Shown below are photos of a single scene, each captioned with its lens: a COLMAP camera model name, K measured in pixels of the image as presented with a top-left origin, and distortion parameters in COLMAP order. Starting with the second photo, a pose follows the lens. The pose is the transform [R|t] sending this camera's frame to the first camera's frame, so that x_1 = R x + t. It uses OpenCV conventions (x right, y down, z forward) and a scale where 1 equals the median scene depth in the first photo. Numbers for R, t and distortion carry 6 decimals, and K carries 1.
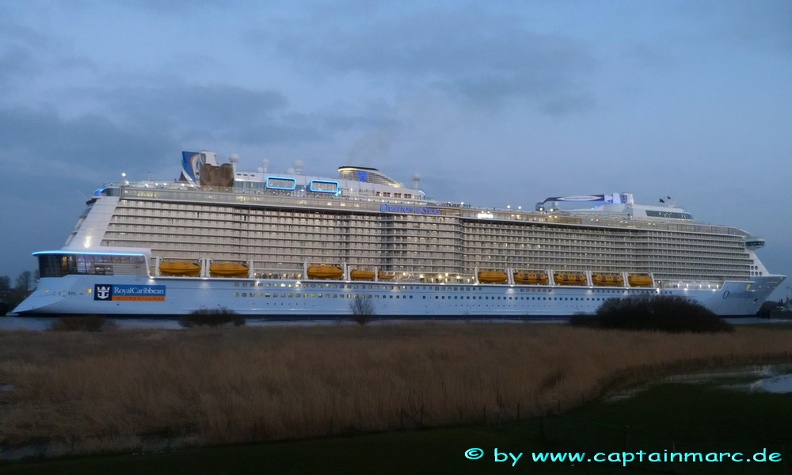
lens RADIAL K [[582.6, 0, 389.1], [0, 582.6, 232.0], [0, 0, 1]] dist [-0.030505, 0.021411]
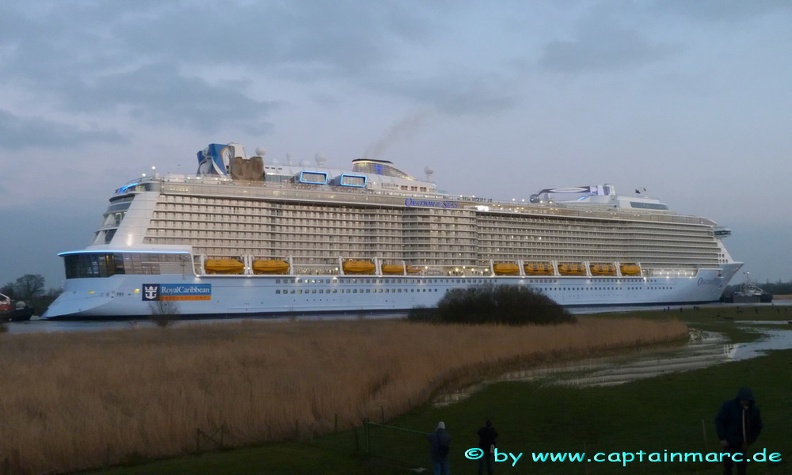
lens RADIAL K [[677.8, 0, 366.8], [0, 677.8, 213.6], [0, 0, 1]] dist [-0.025652, 0.007845]
pose [[0.985579, -0.004278, 0.169162, -0.277590], [0.005489, 0.999963, -0.006695, -0.013874], [-0.169127, 0.007527, 0.985566, -0.135799]]
